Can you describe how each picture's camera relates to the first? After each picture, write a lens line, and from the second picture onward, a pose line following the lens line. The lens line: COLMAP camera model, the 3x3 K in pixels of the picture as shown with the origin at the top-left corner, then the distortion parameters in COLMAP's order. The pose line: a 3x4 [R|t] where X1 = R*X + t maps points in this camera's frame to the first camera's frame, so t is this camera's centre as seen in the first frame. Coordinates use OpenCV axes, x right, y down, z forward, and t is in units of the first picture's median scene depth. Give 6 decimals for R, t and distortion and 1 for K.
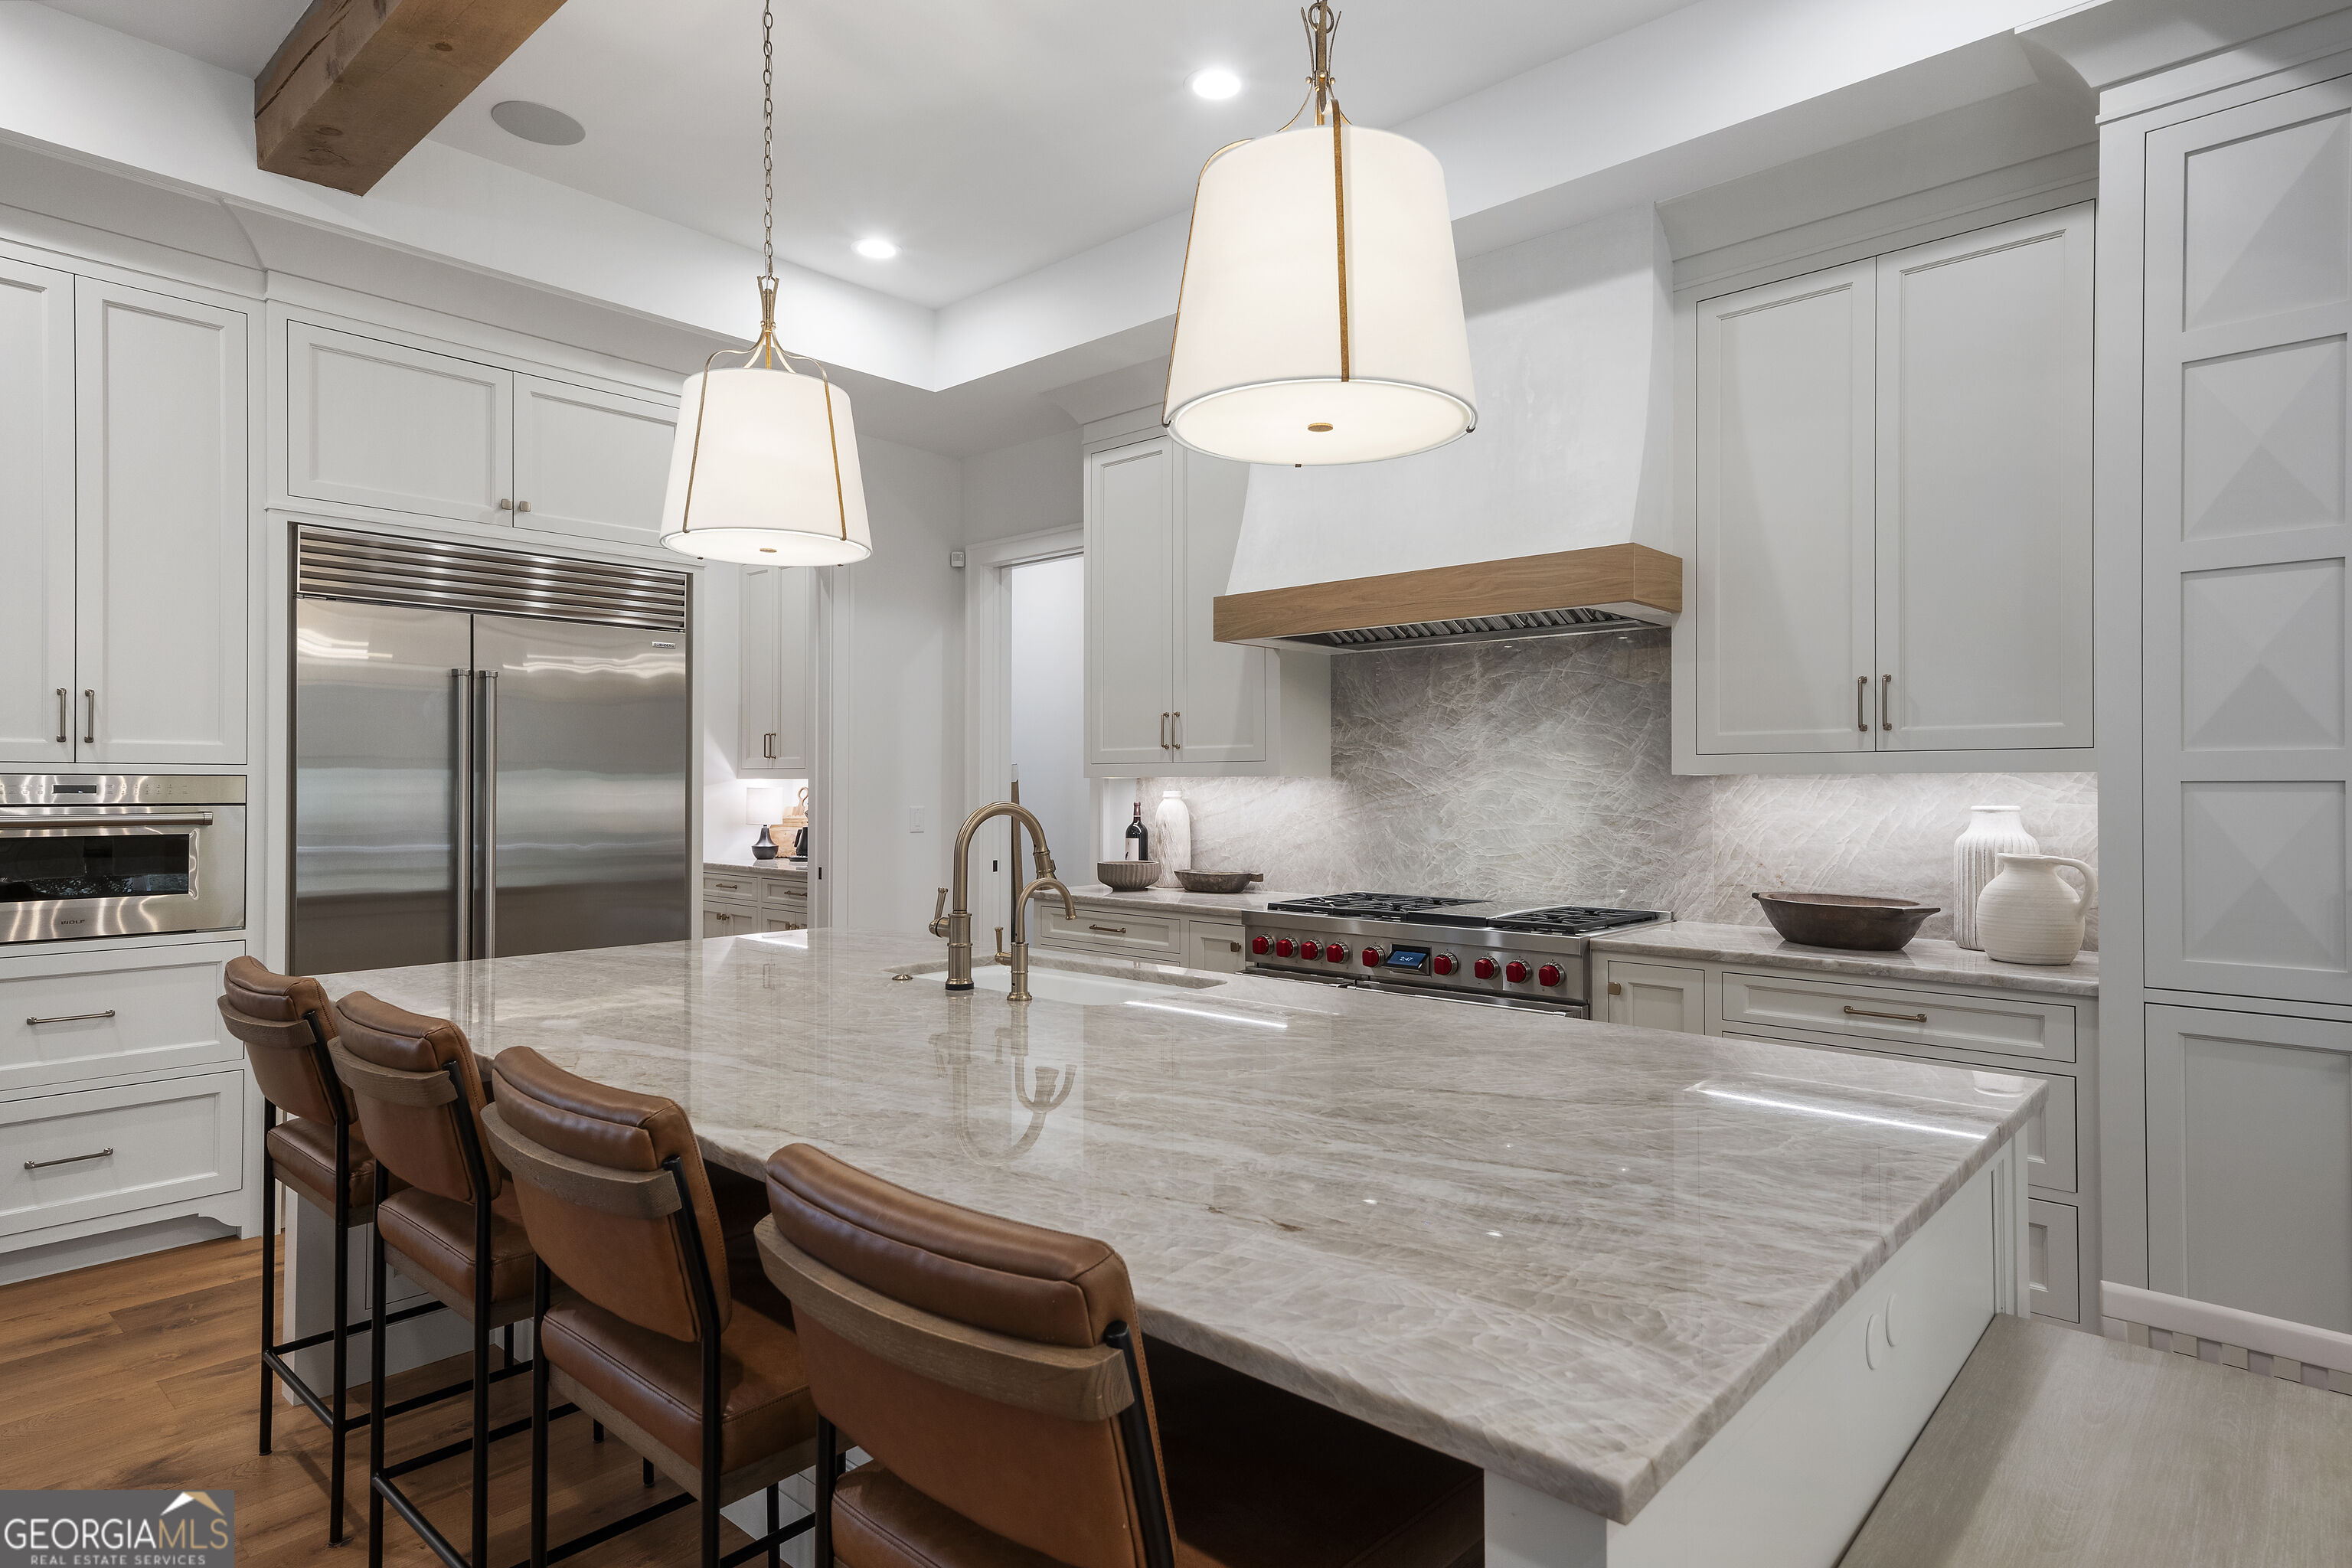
lens RADIAL K [[1291.7, 0, 1165.0], [0, 1291.7, 783.4], [0, 0, 1]] dist [0.015056, 0.001218]
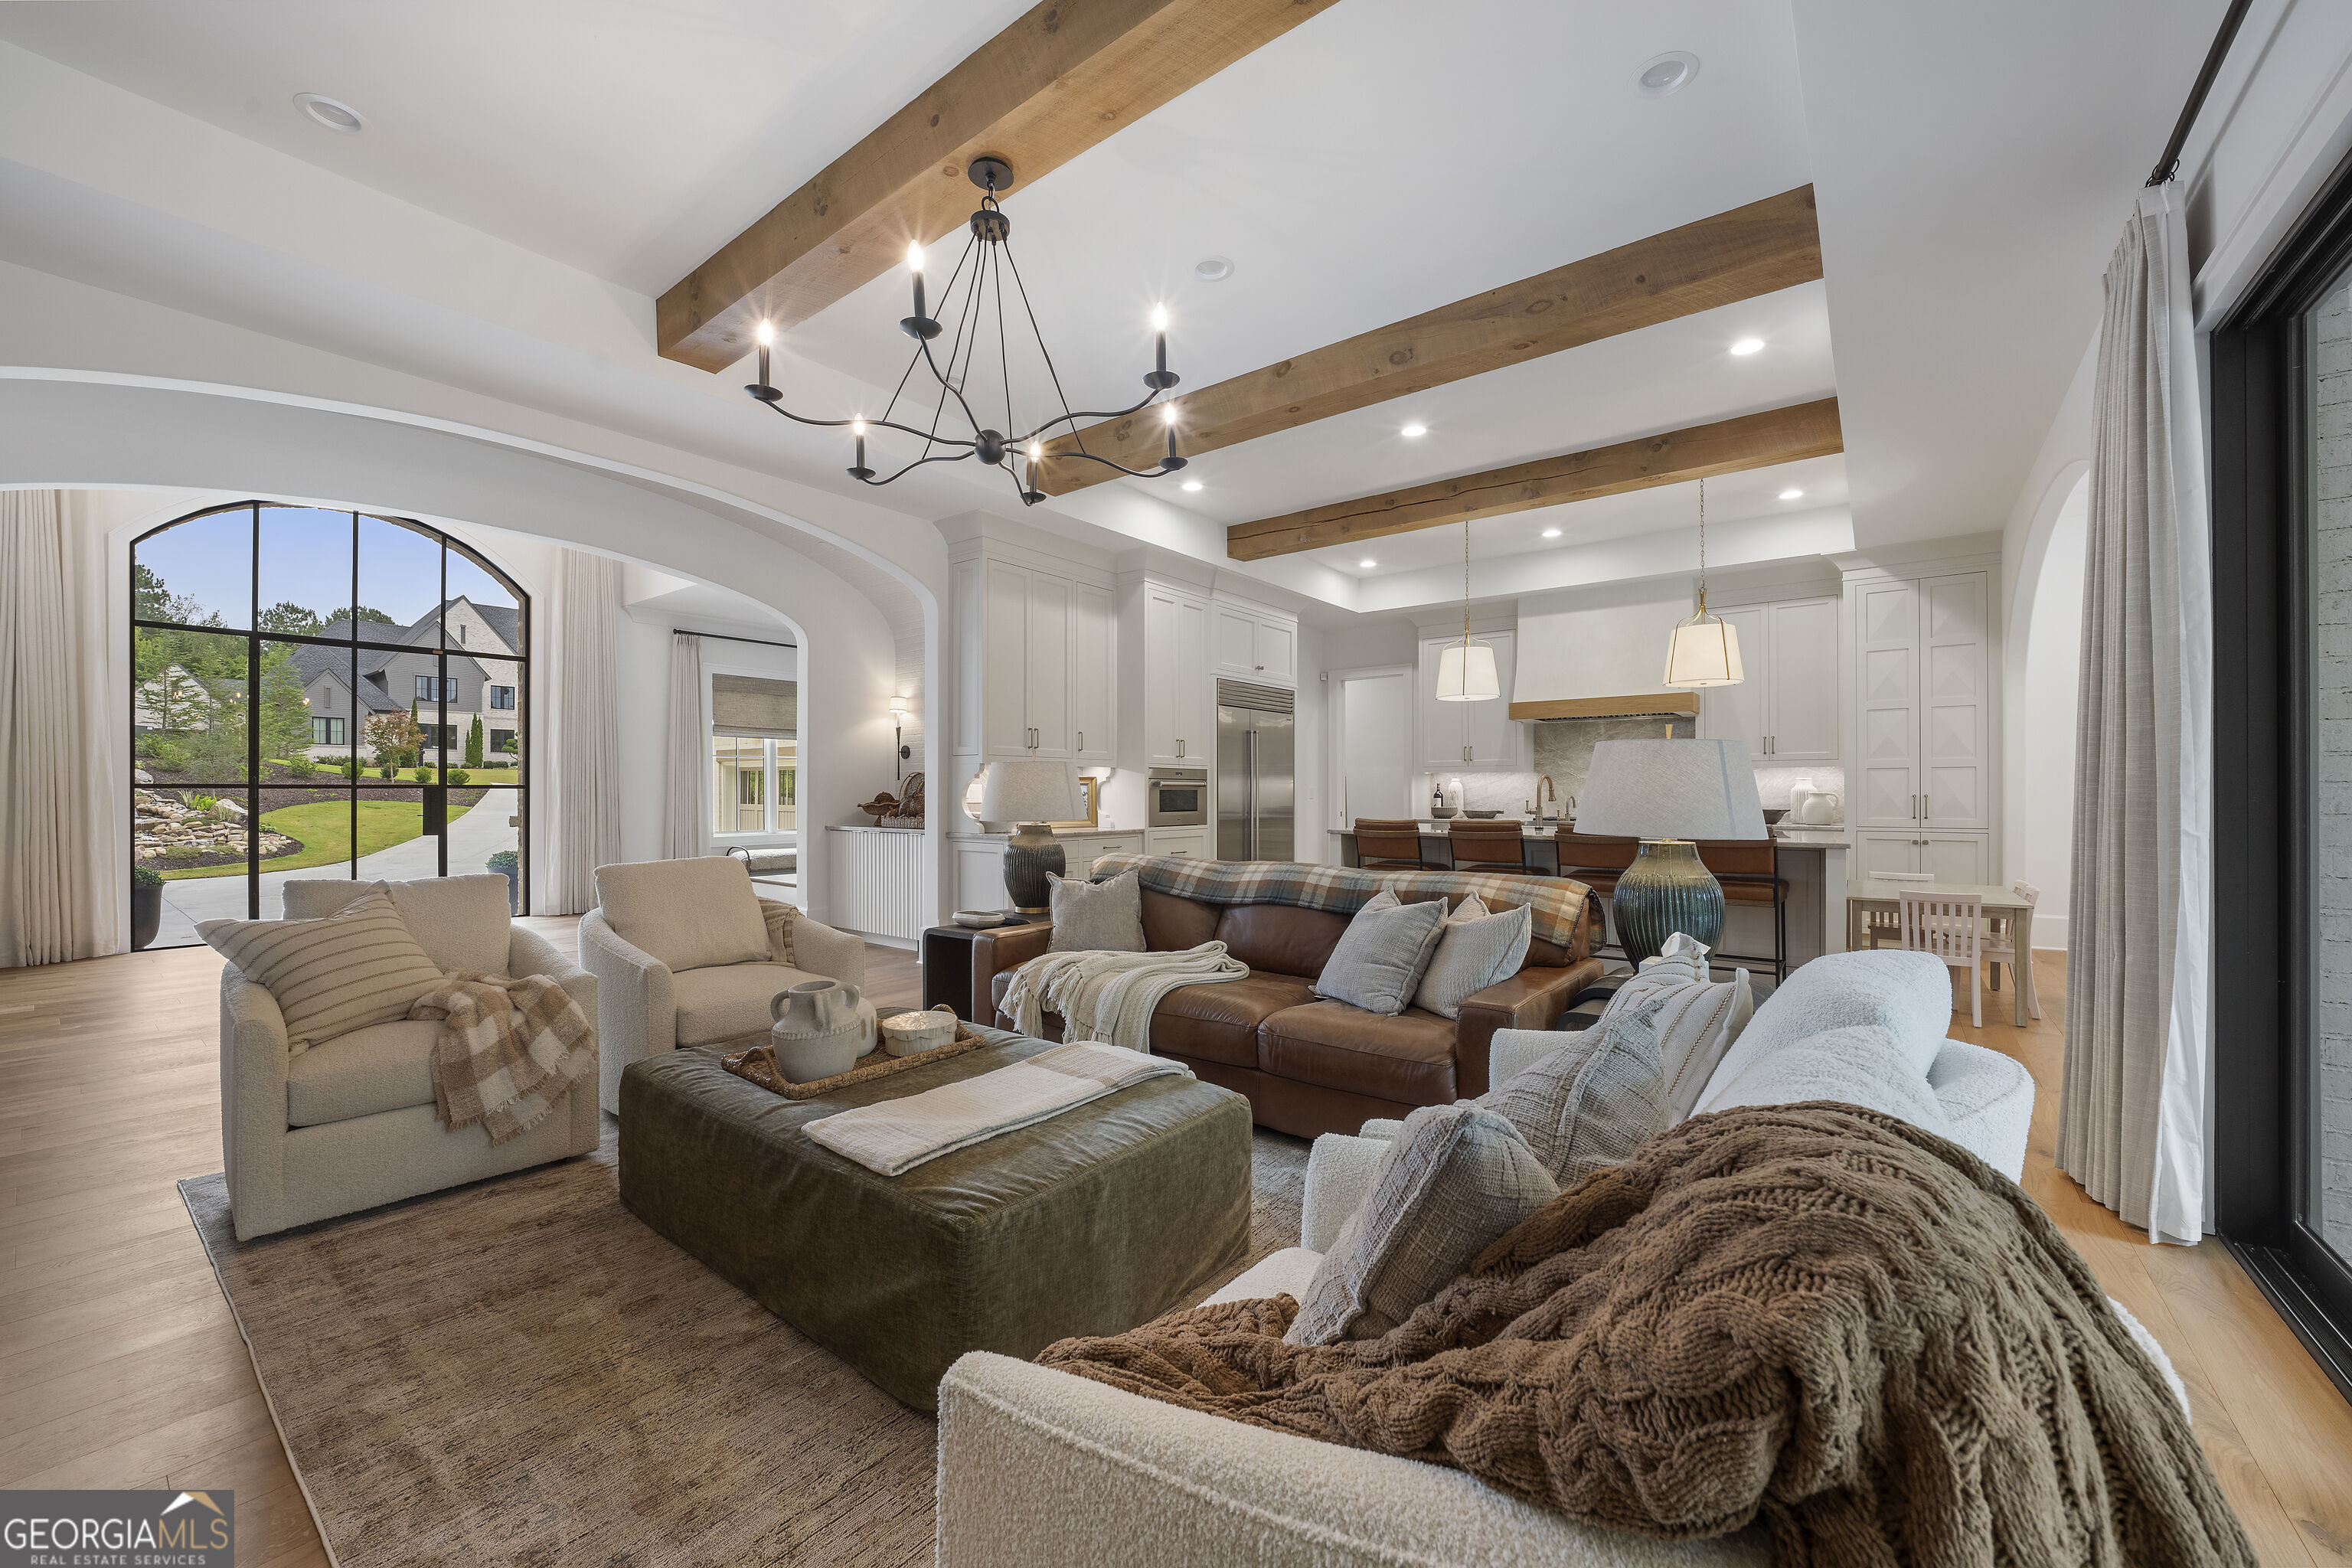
lens RADIAL K [[927.2, 0, 1163.2], [0, 927.2, 791.8], [0, 0, 1]] dist [-0.012868, 0.000805]
pose [[0.996566, -0.003537, 0.082730, -0.865114], [0.003408, 0.999993, 0.001706, 0.033317], [-0.082736, -0.001418, 0.996570, -0.866051]]
